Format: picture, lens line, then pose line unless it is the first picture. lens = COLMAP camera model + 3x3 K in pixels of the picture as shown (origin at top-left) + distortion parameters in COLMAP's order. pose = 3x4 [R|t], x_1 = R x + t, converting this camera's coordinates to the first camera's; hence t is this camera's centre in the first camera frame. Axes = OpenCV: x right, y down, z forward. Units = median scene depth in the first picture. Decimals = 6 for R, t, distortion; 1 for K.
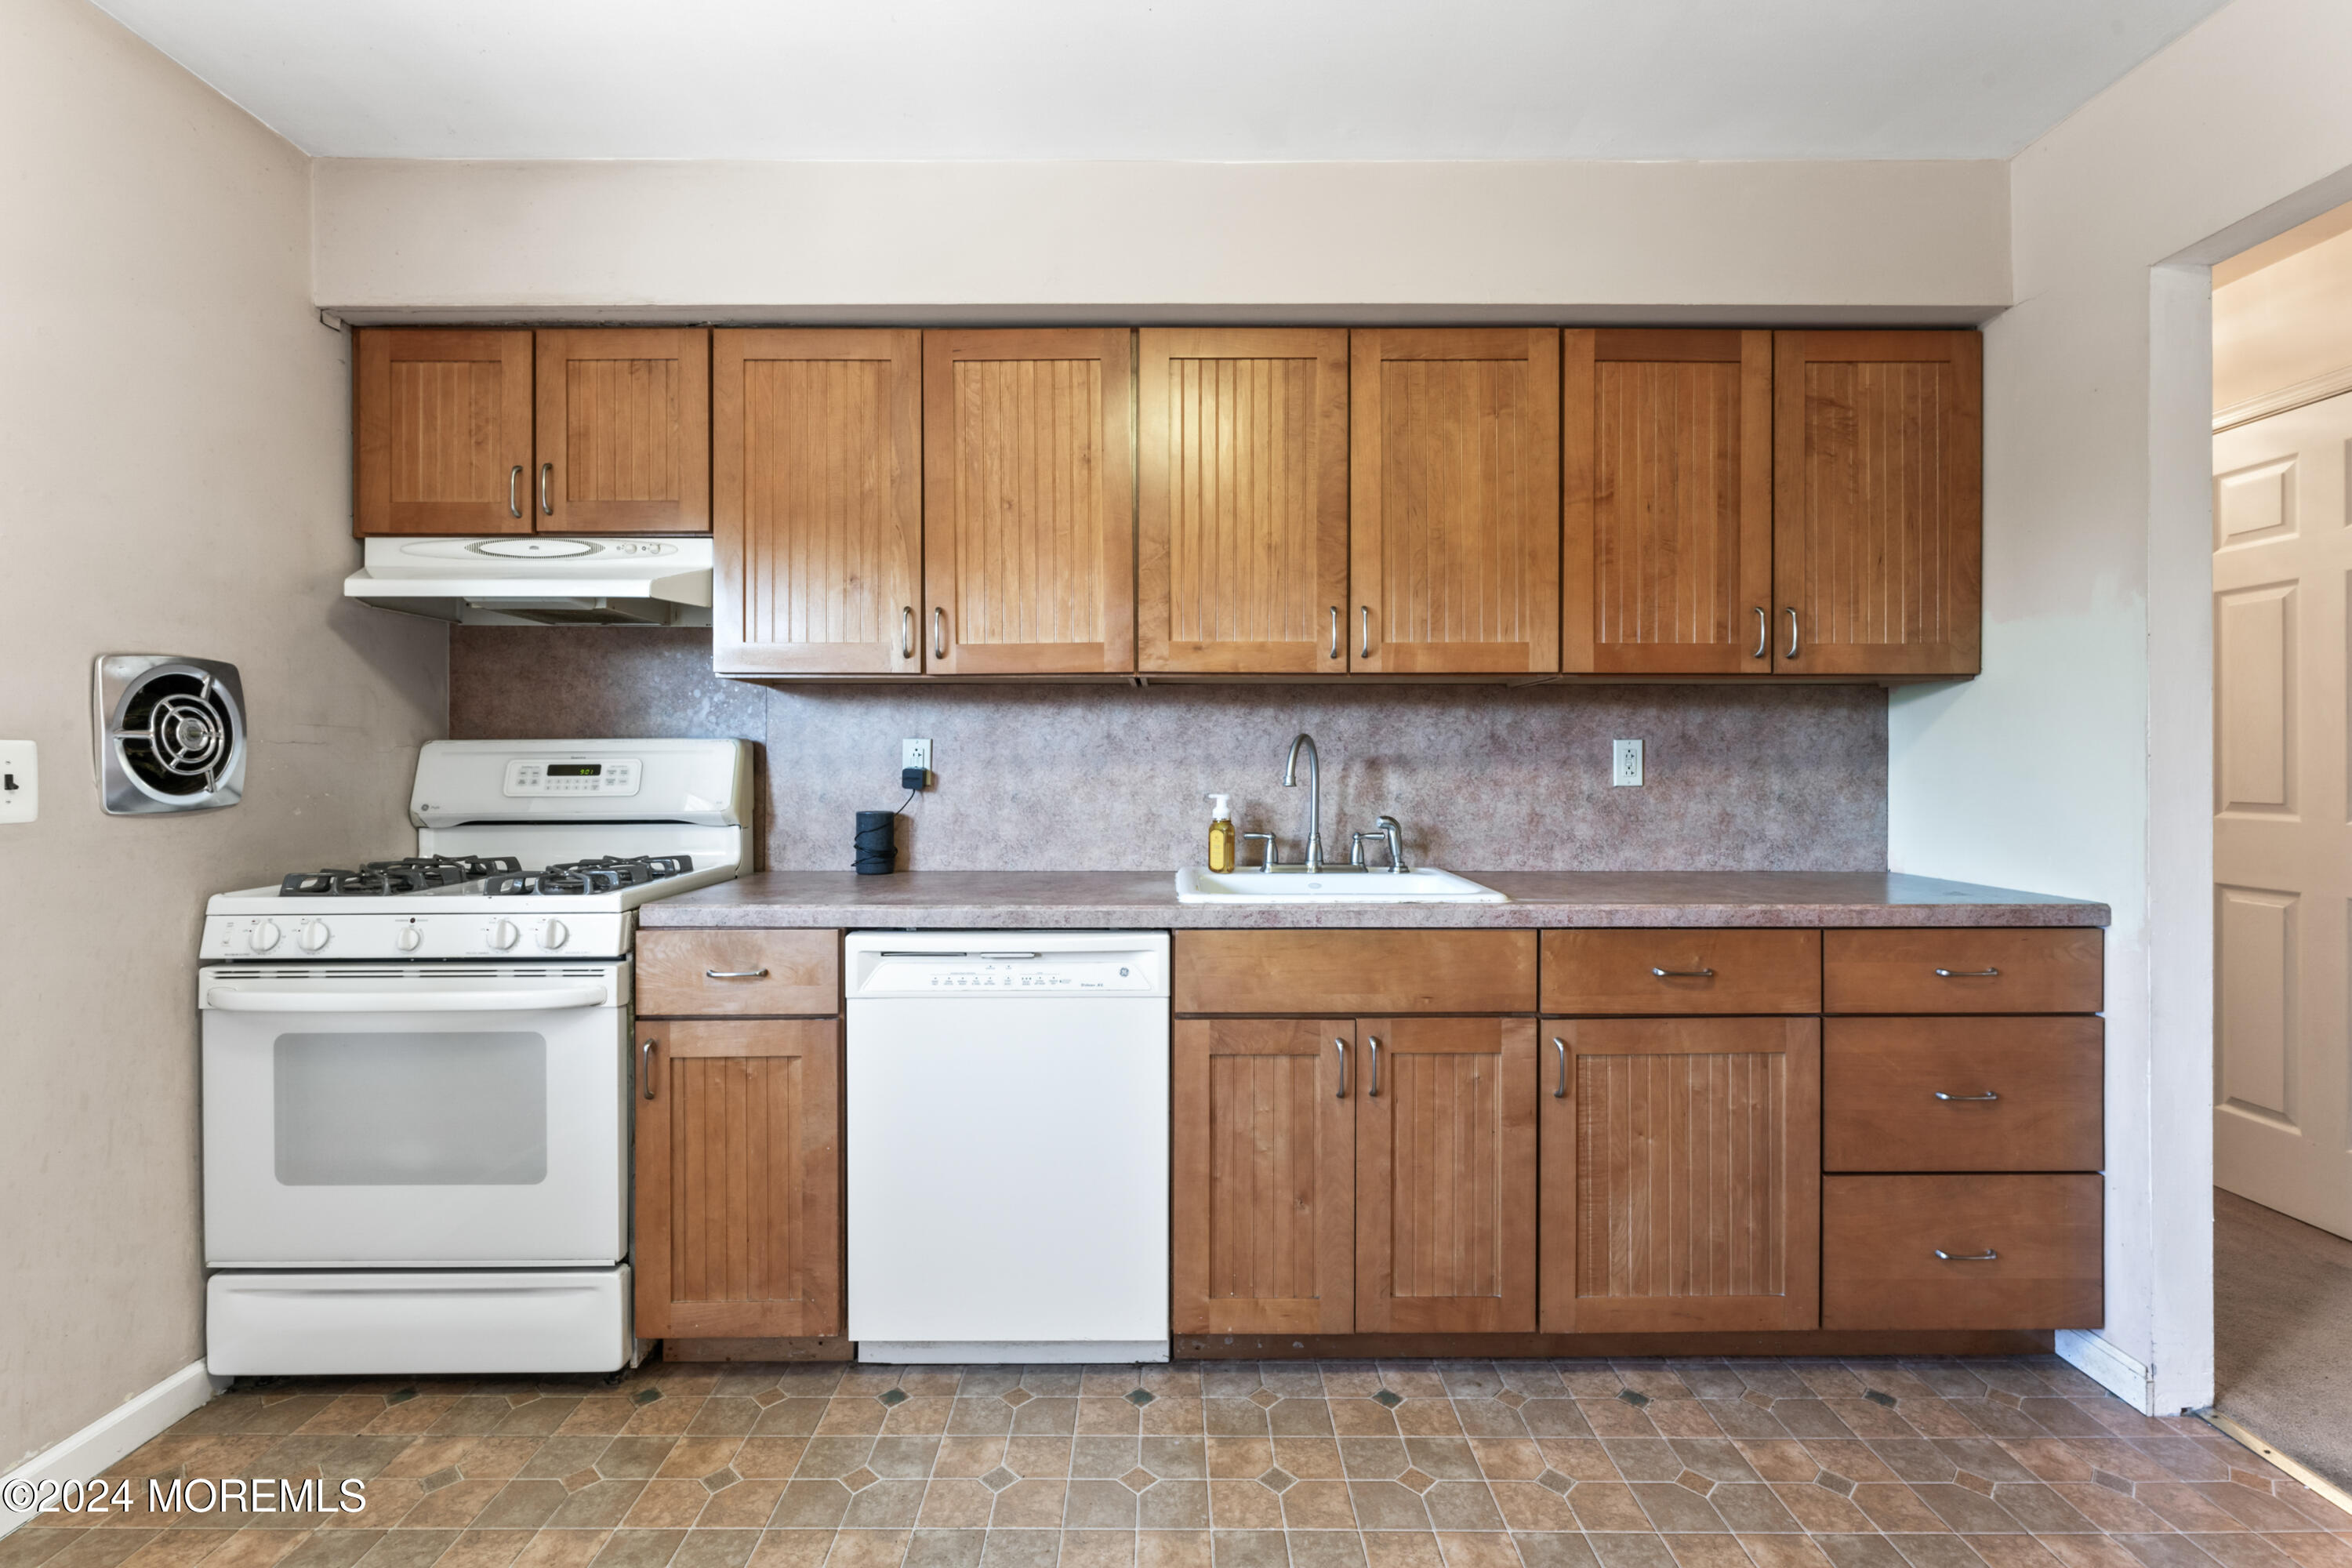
lens RADIAL K [[1053.7, 0, 1134.5], [0, 1053.7, 759.8], [0, 0, 1]] dist [-0.003554, 0.000276]
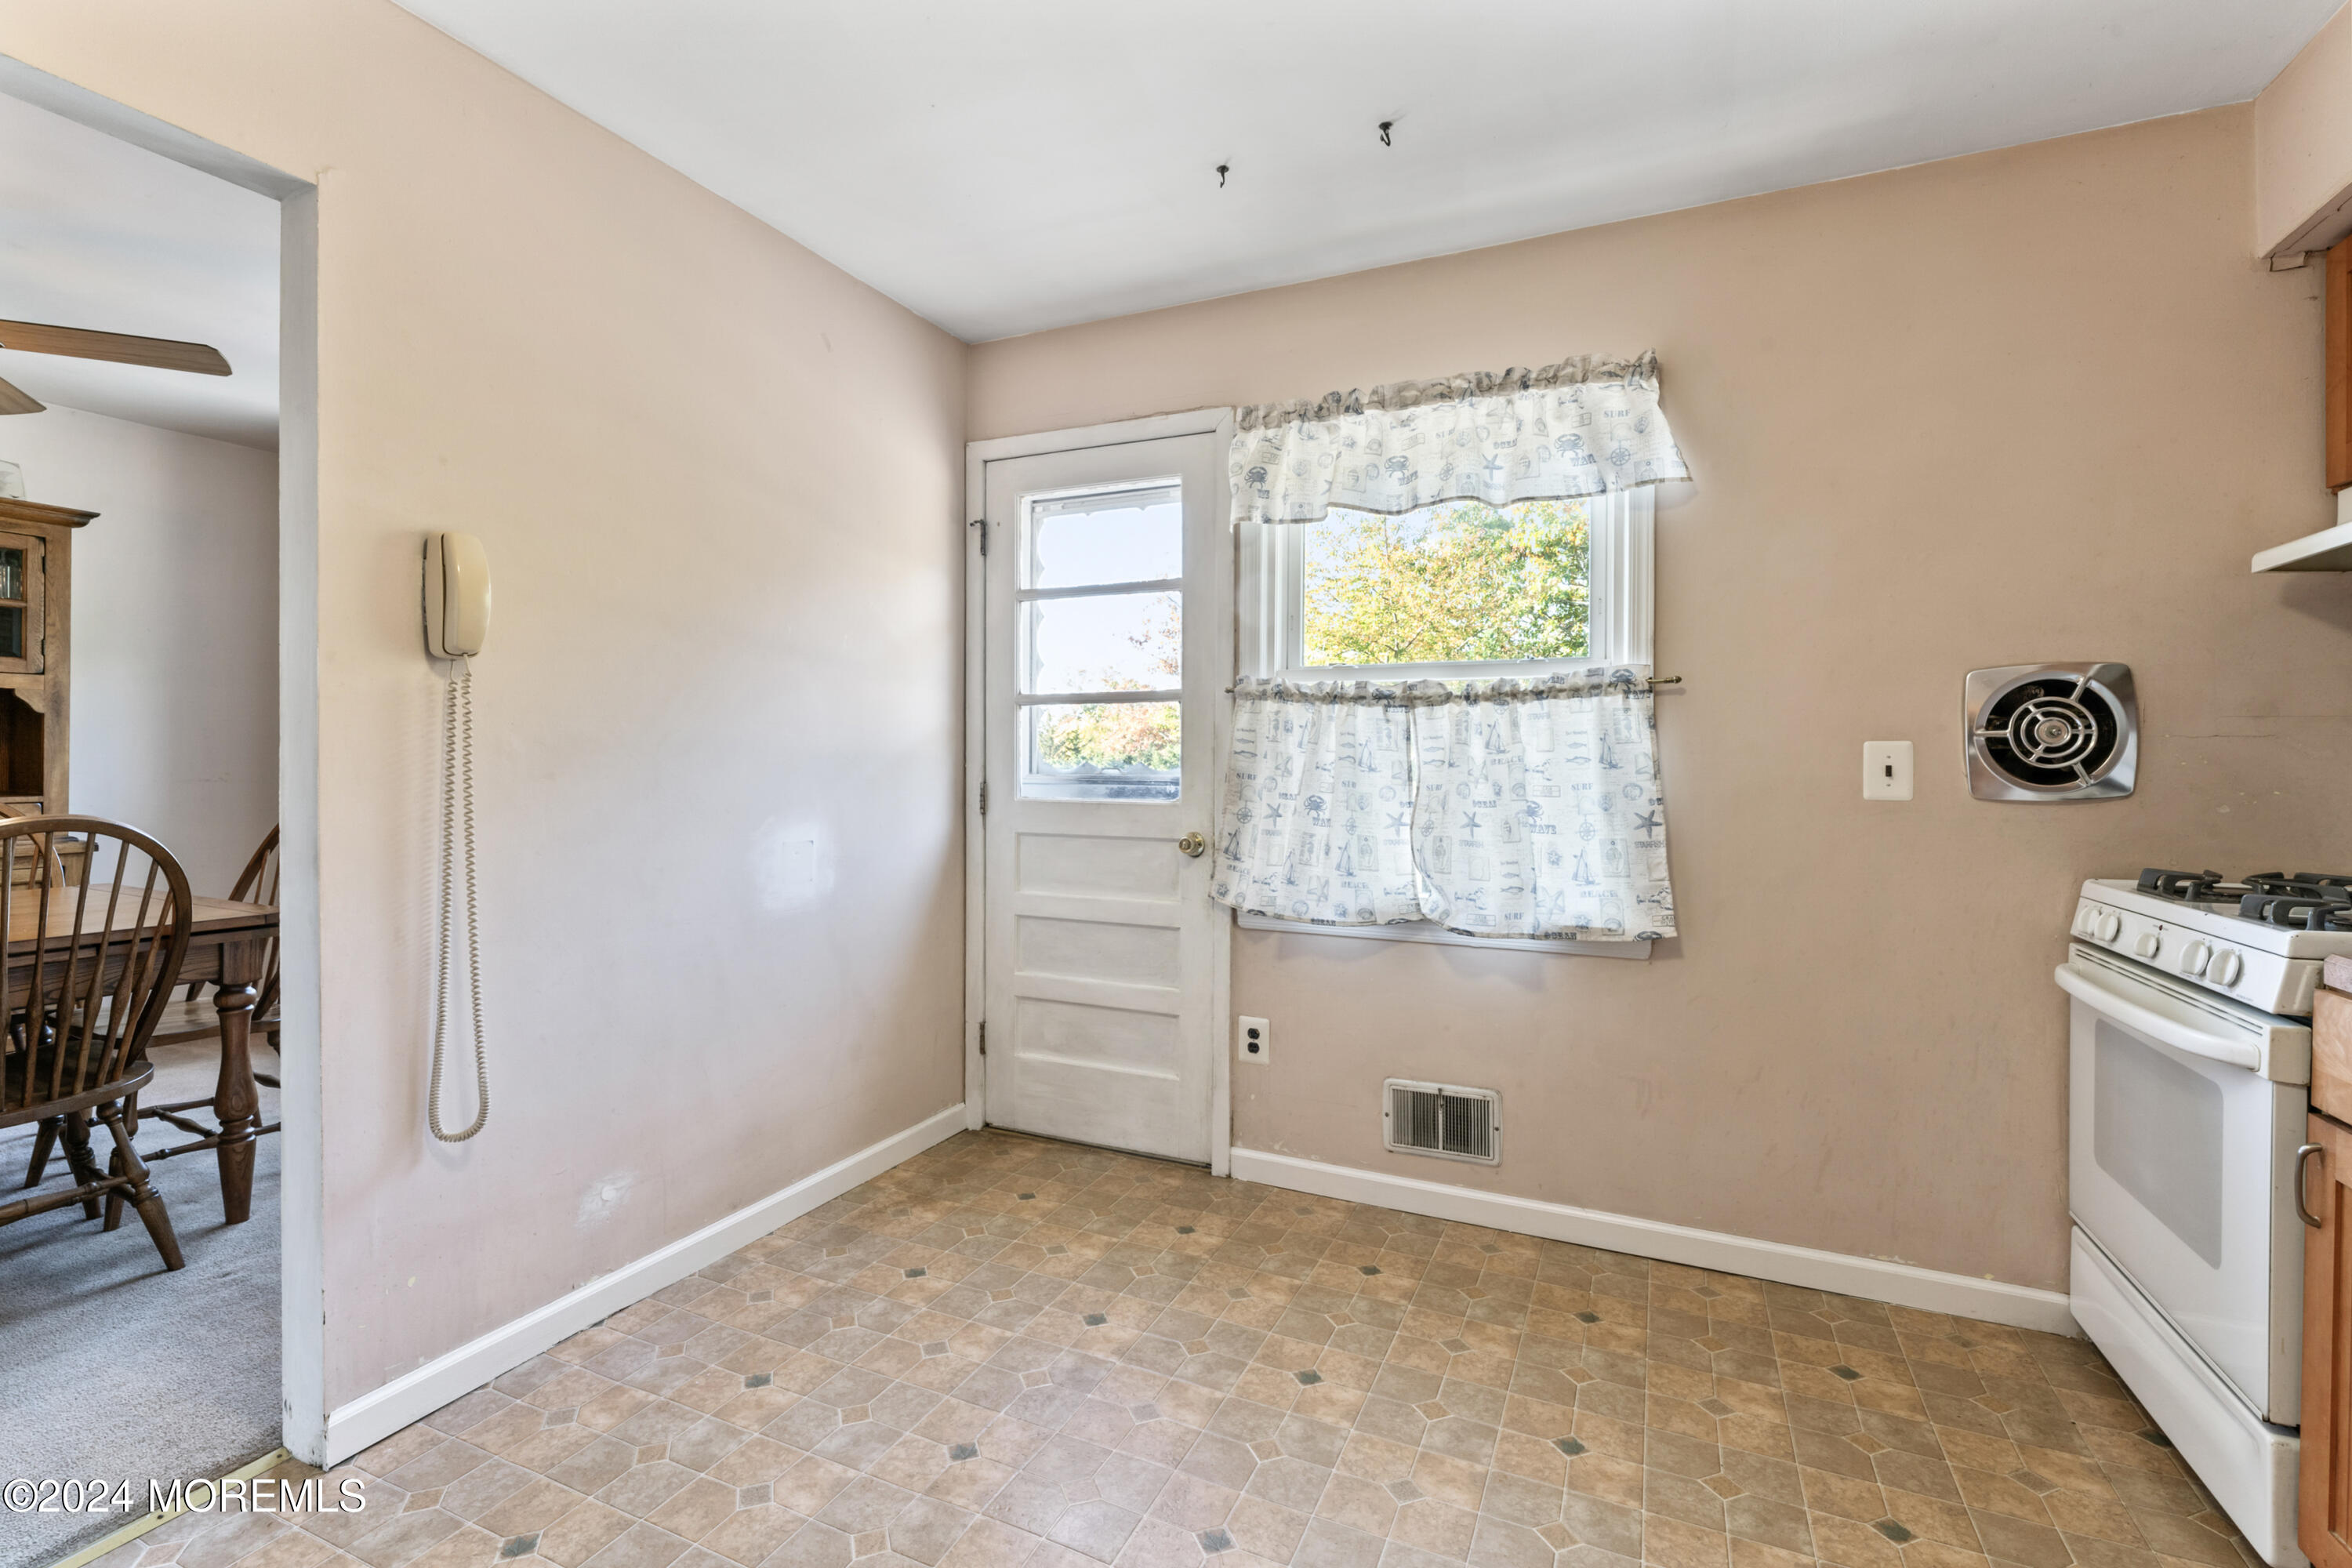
lens RADIAL K [[1053.7, 0, 1177.5], [0, 1053.7, 768.4], [0, 0, 1]] dist [-0.003554, 0.000276]
pose [[-0.386801, 0.005866, -0.922144, 0.504017], [-0.001437, 0.999975, 0.006963, 0.008351], [0.922162, 0.004018, -0.386783, 0.574674]]
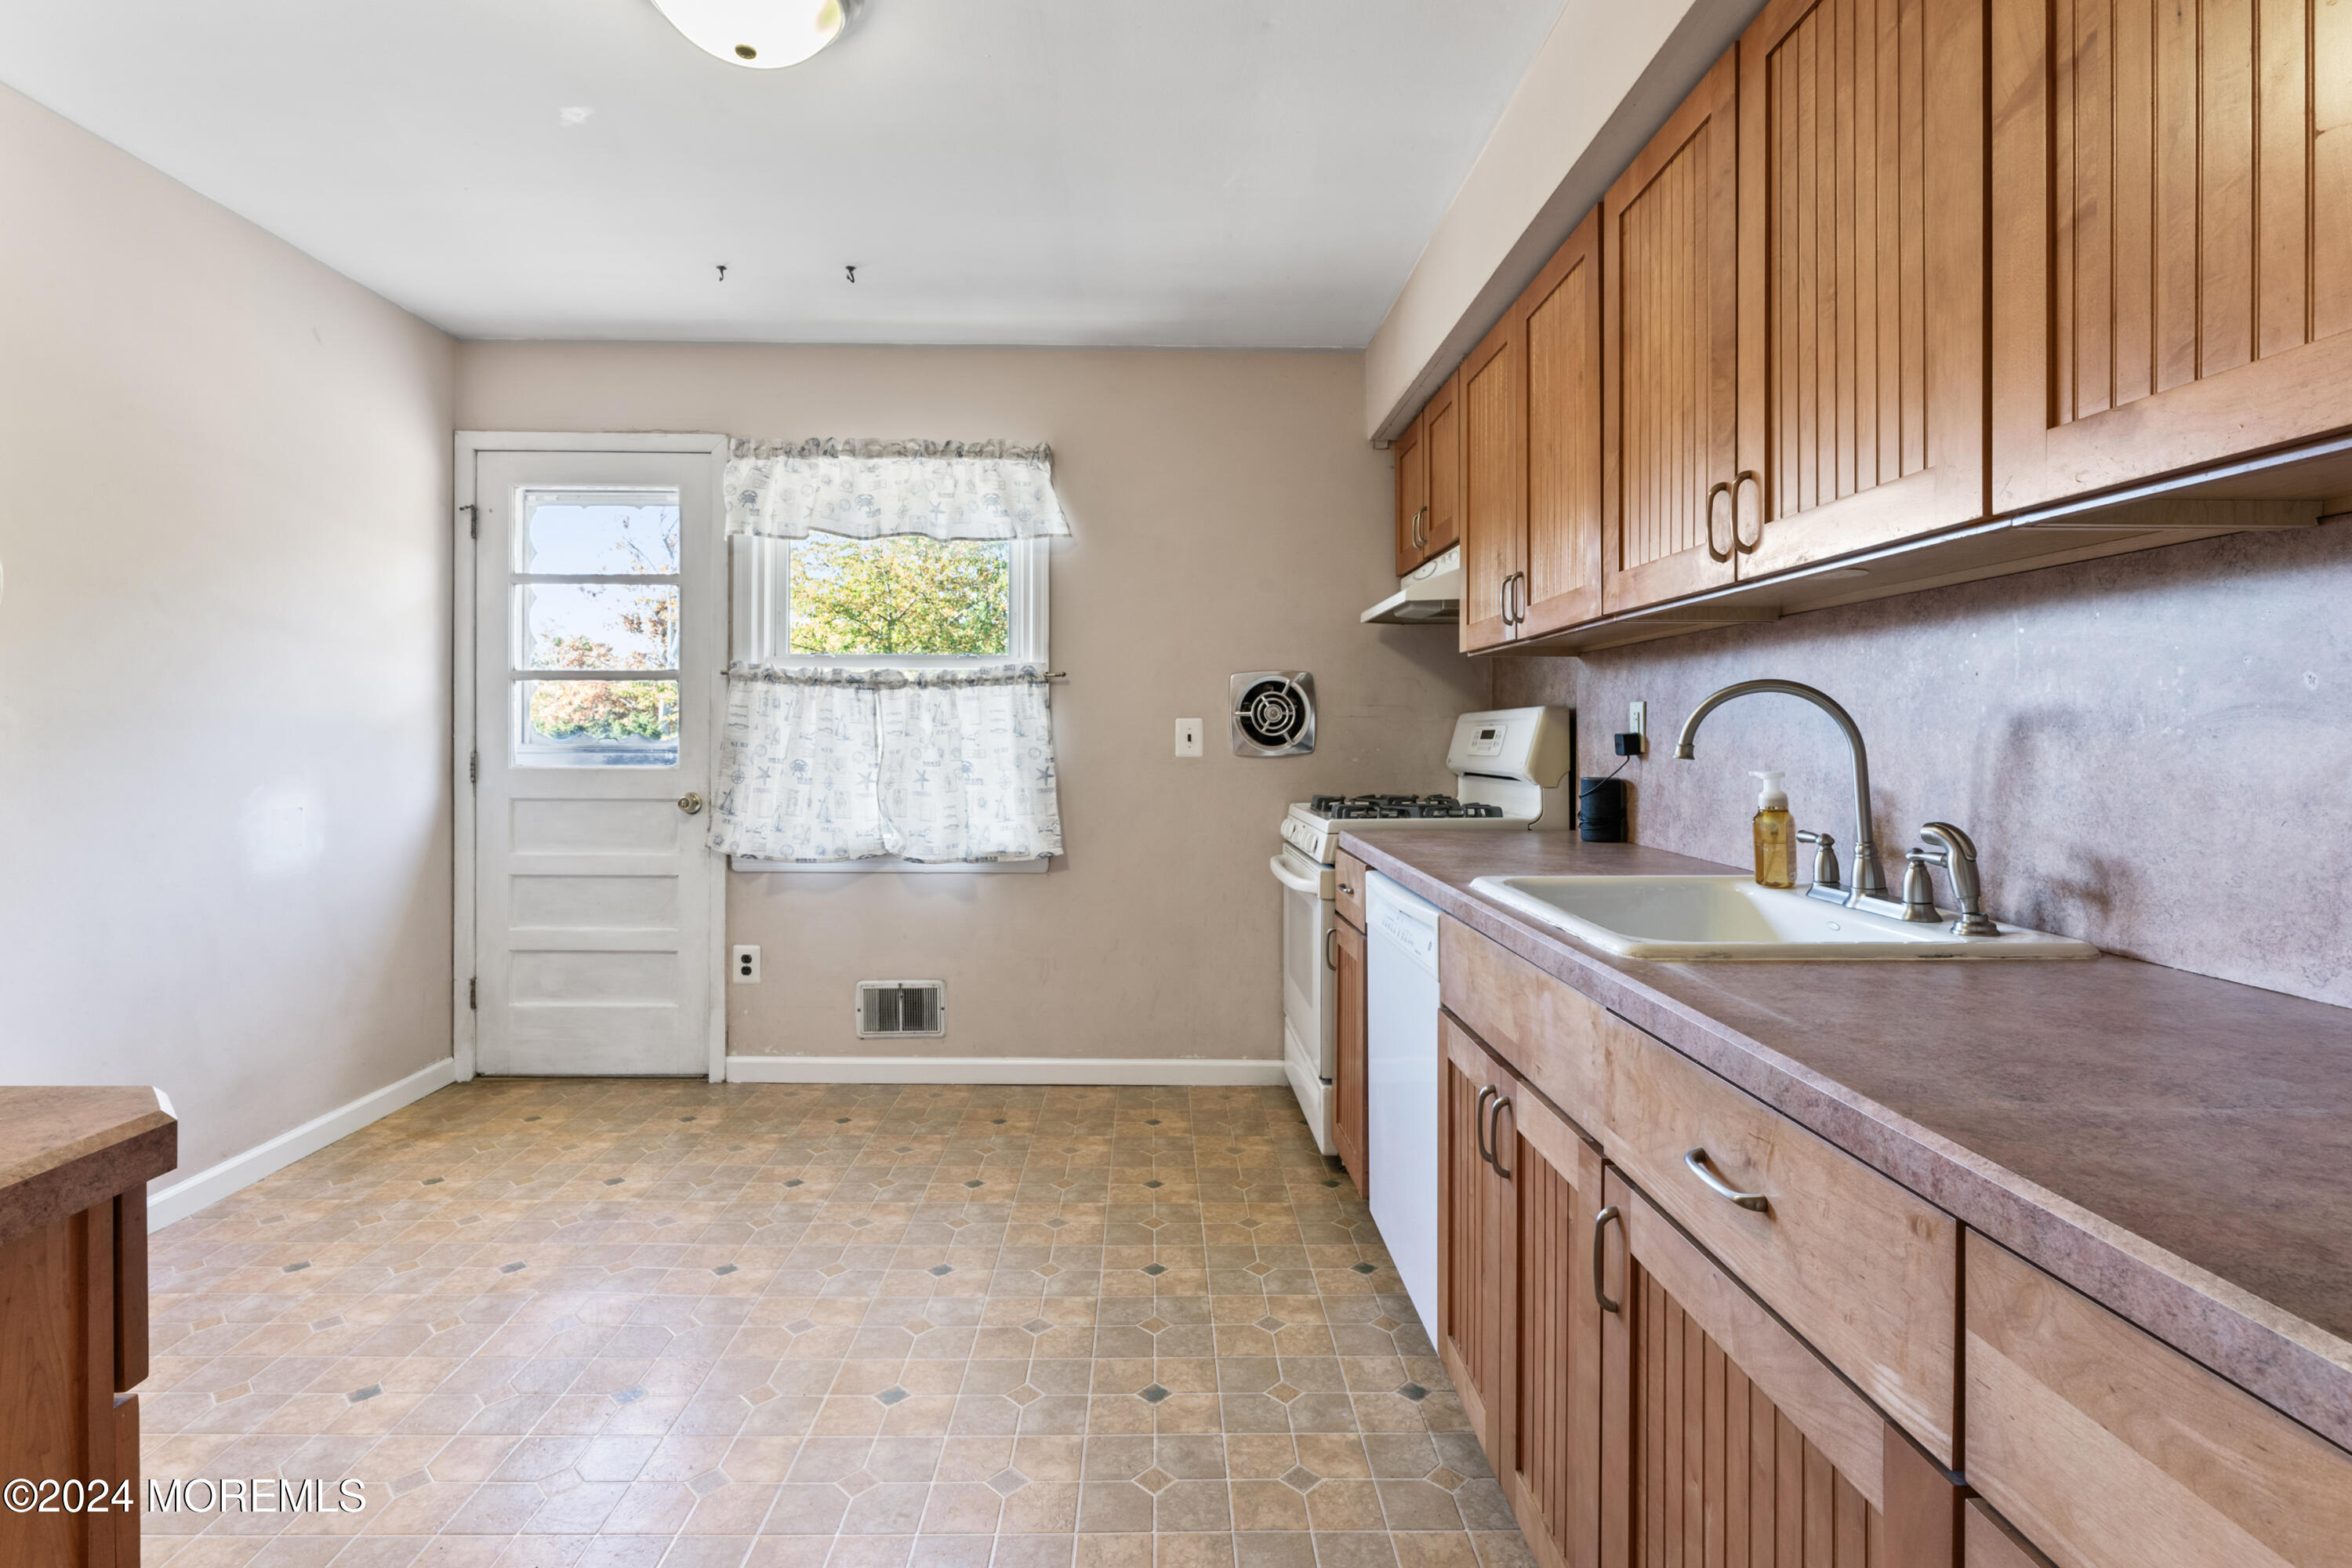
lens RADIAL K [[1053.7, 0, 1146.9], [0, 1053.7, 732.3], [0, 0, 1]] dist [-0.003554, 0.000276]
pose [[0.046555, -0.000244, -0.998916, 0.922753], [0.000012, 1.000000, -0.000244, 0.009399], [0.998916, 0.000000, 0.046555, 0.699284]]
